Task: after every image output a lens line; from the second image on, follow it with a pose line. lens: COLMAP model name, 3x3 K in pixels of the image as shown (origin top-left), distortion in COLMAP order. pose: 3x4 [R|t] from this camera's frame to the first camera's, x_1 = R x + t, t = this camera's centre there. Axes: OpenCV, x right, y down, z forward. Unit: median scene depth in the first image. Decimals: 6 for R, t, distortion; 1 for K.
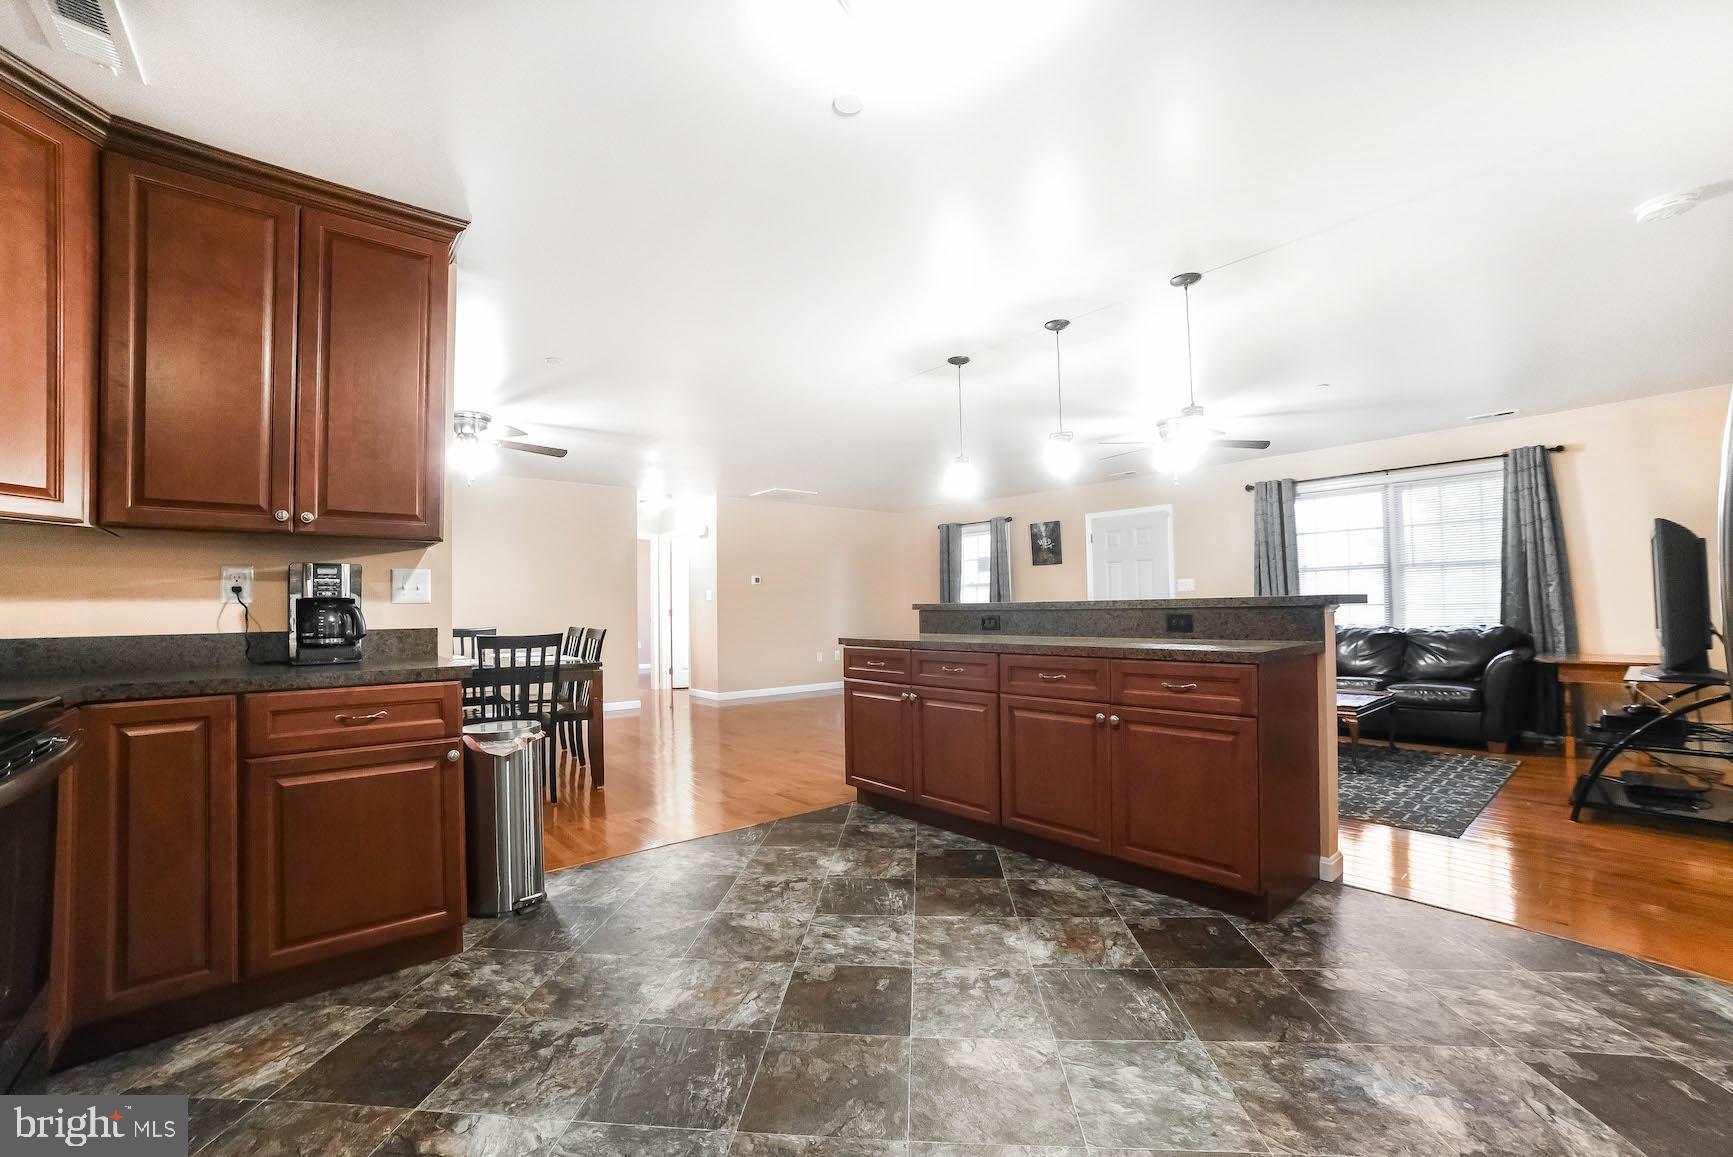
lens RADIAL K [[717.4, 0, 864.2], [0, 717.4, 588.3], [0, 0, 1]] dist [-0.092978, 0.042198]
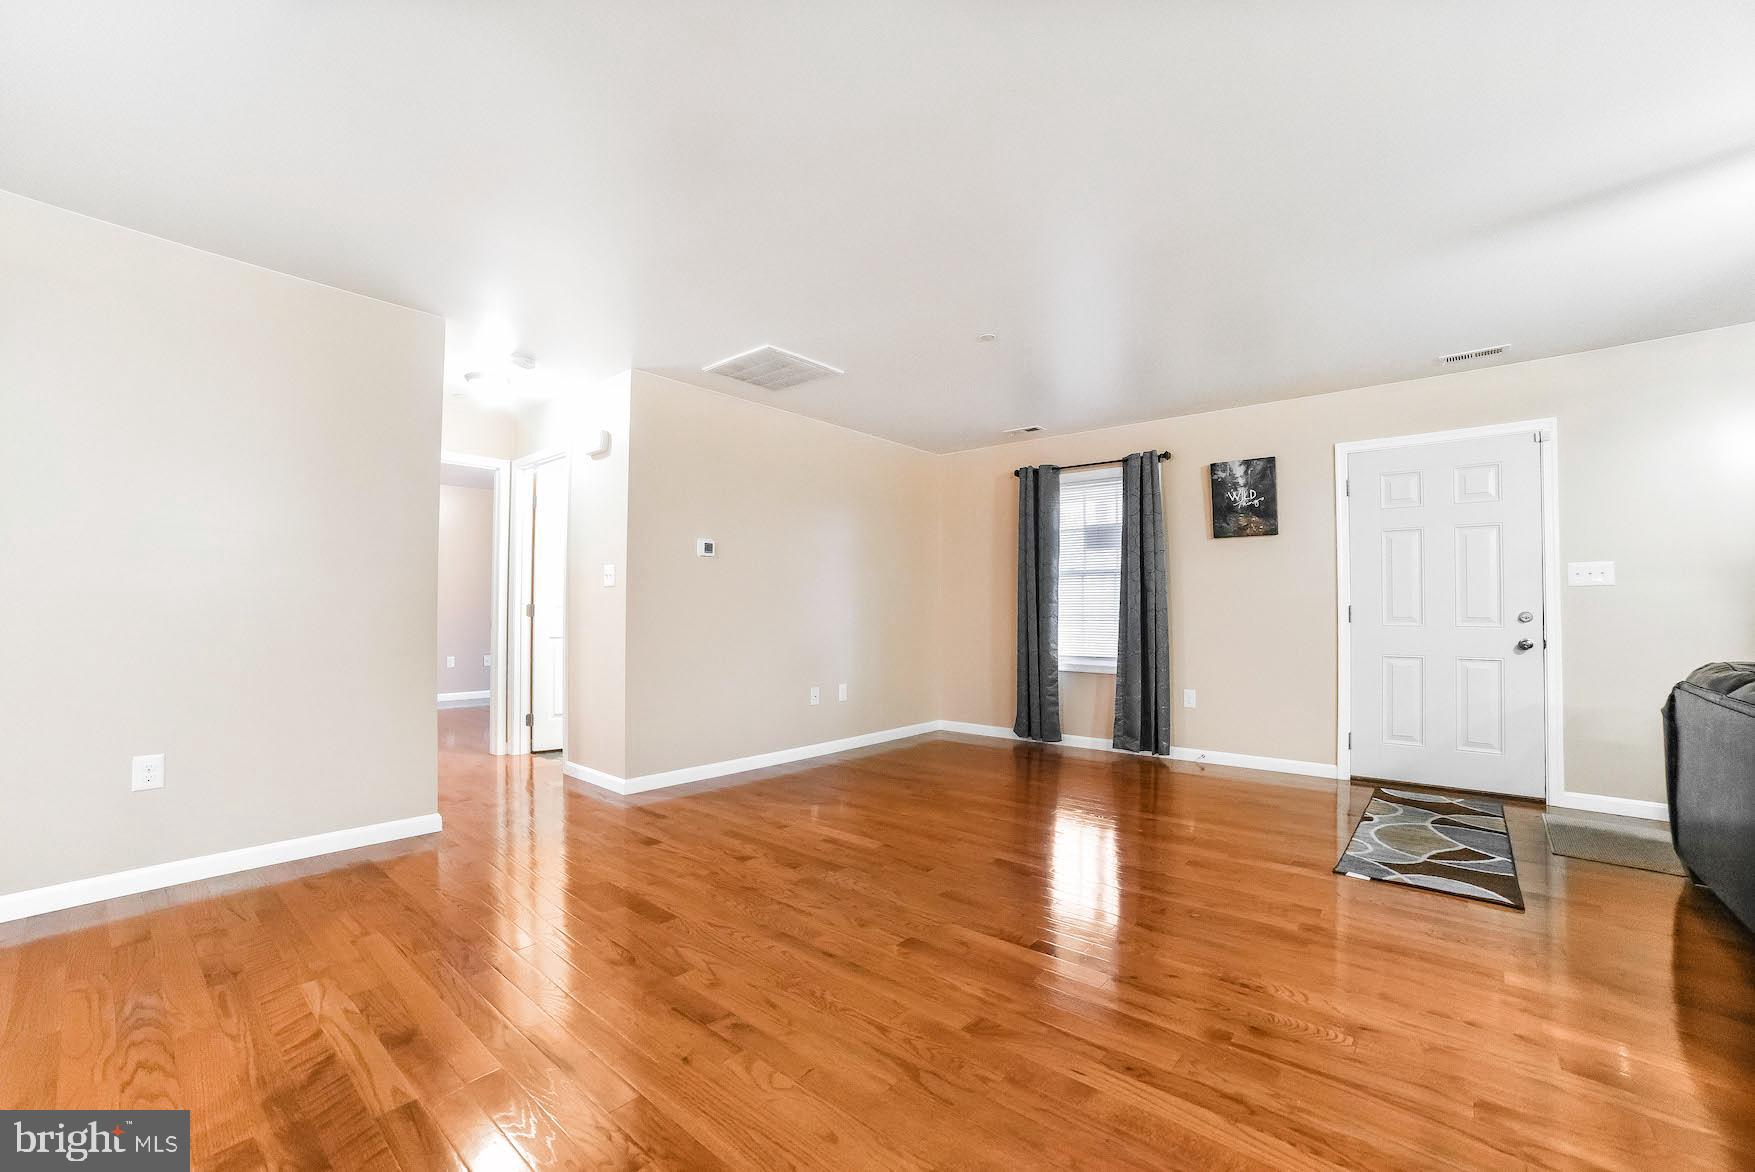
lens RADIAL K [[717.9, 0, 876.9], [0, 717.9, 595.8], [0, 0, 1]] dist [-0.089669, 0.039963]
pose [[0.986499, 0.026881, 0.161546, -0.192826], [-0.026982, 0.999635, -0.001569, 0.036811], [-0.161529, -0.002811, 0.986864, 0.836693]]
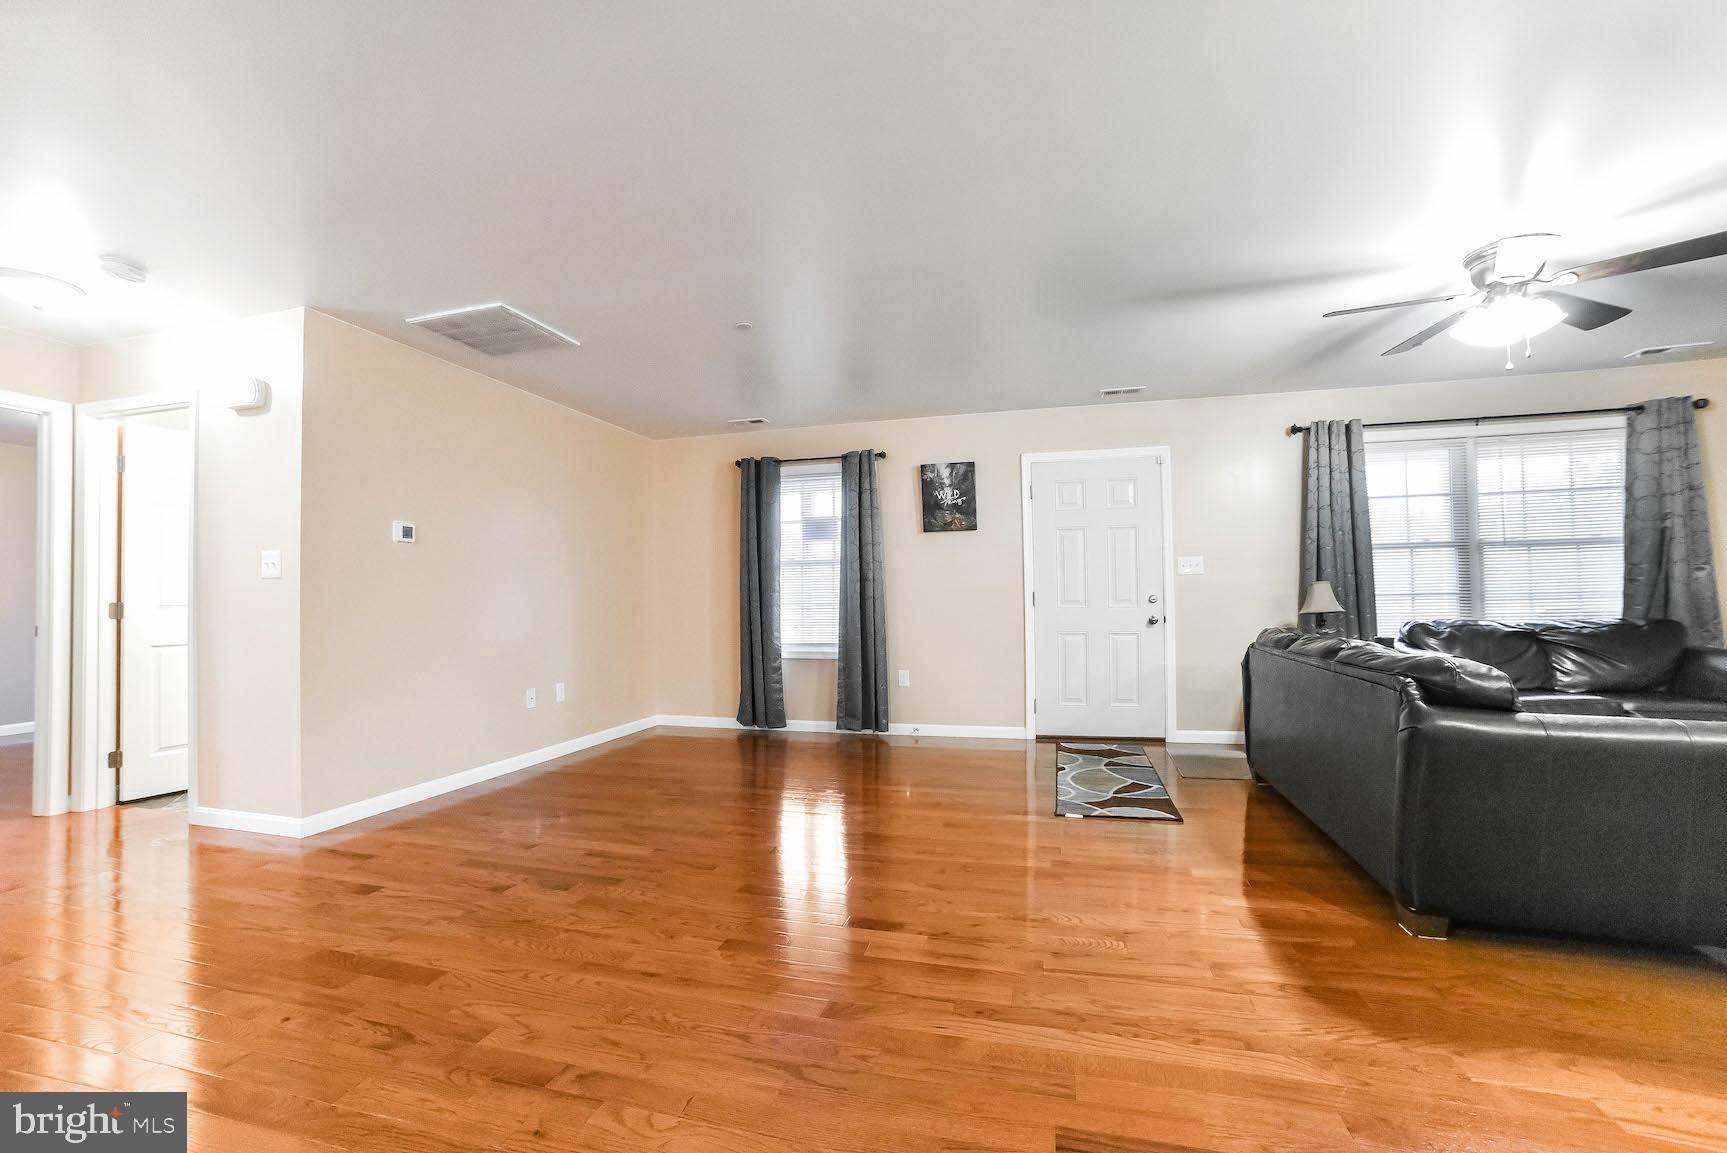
lens RADIAL K [[714.9, 0, 861.2], [0, 714.9, 586.3], [0, 0, 1]] dist [-0.092978, 0.042198]
pose [[0.824000, 0.018976, 0.566271, -0.272029], [-0.015775, 0.999820, -0.010550, 0.039108], [-0.566370, -0.000240, 0.824151, 0.873805]]
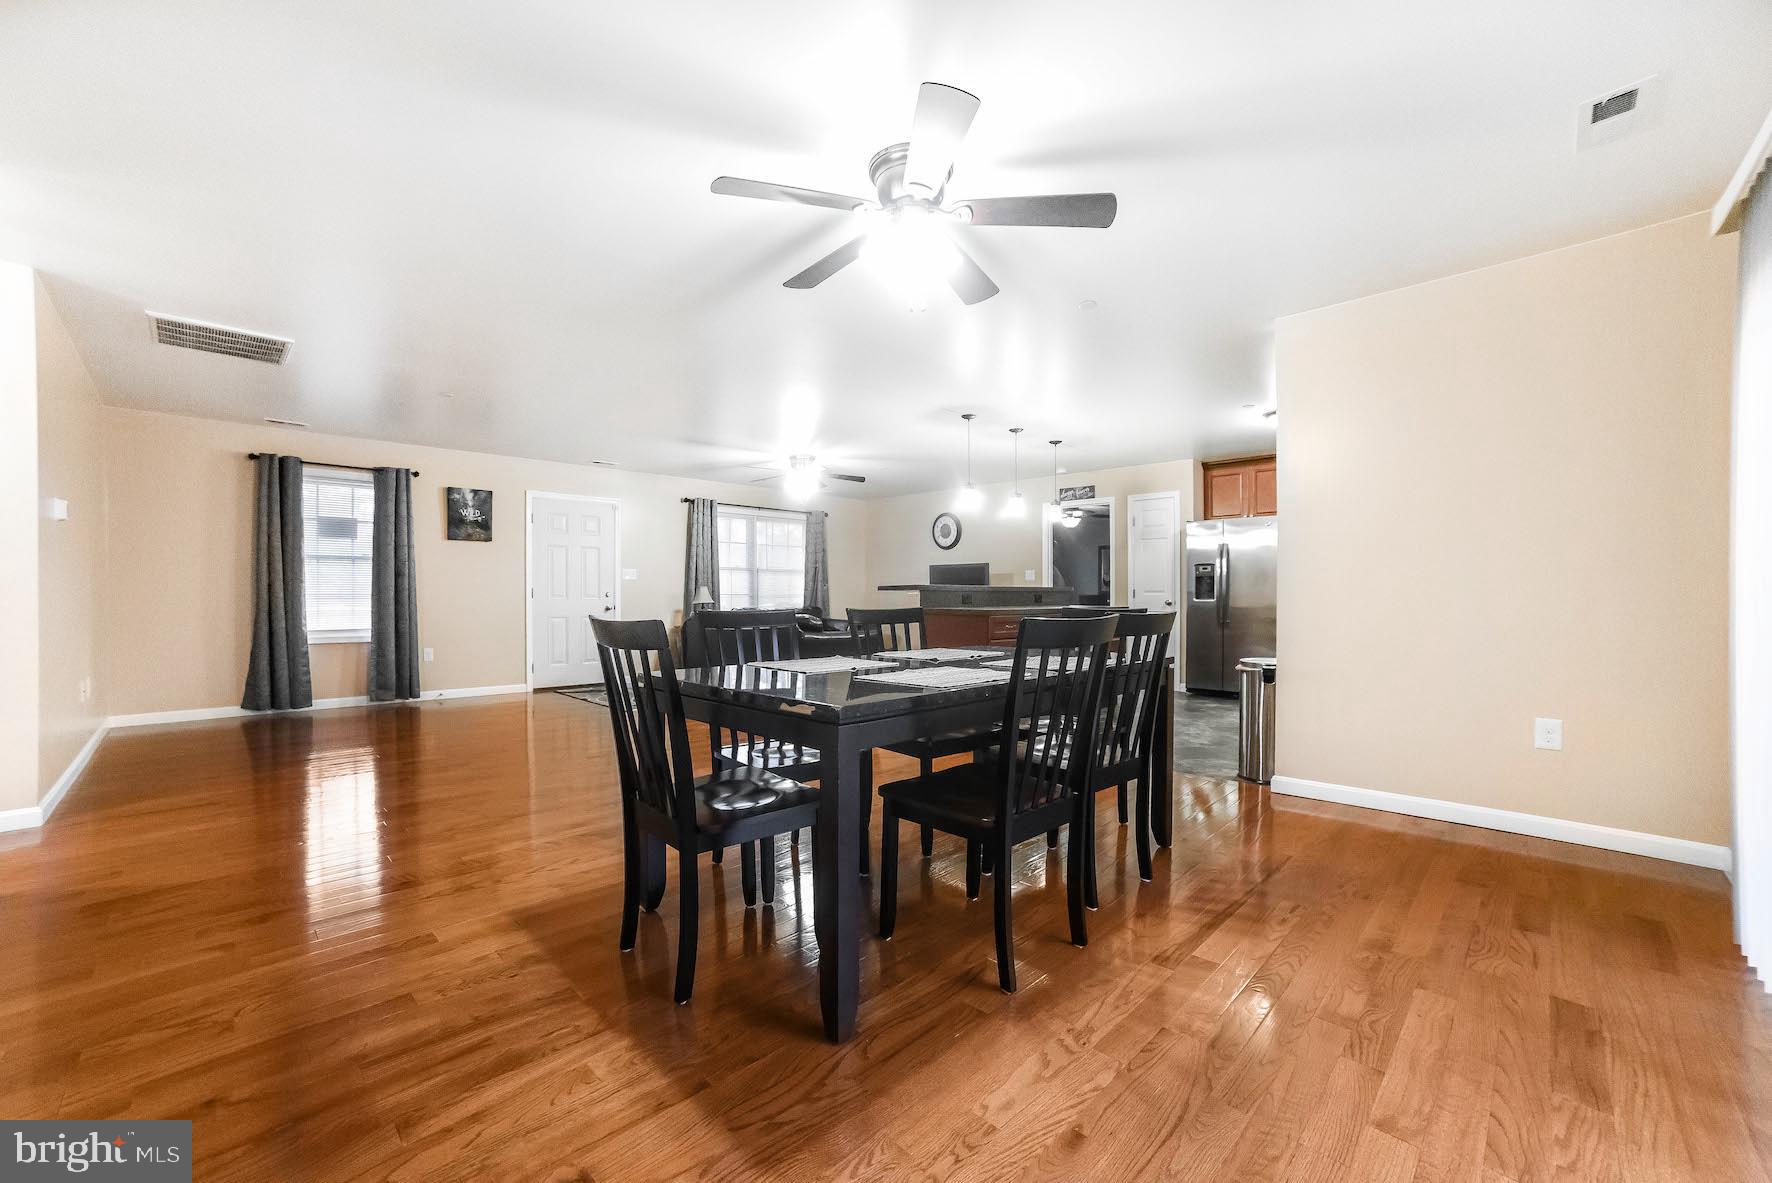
lens RADIAL K [[724.9, 0, 885.4], [0, 724.9, 601.3], [0, 0, 1]] dist [-0.089669, 0.039963]
pose [[-0.091002, 0.008242, 0.995817, -1.000906], [-0.026559, 0.999590, -0.010700, 0.055153], [-0.995496, -0.027422, -0.090746, 0.985898]]
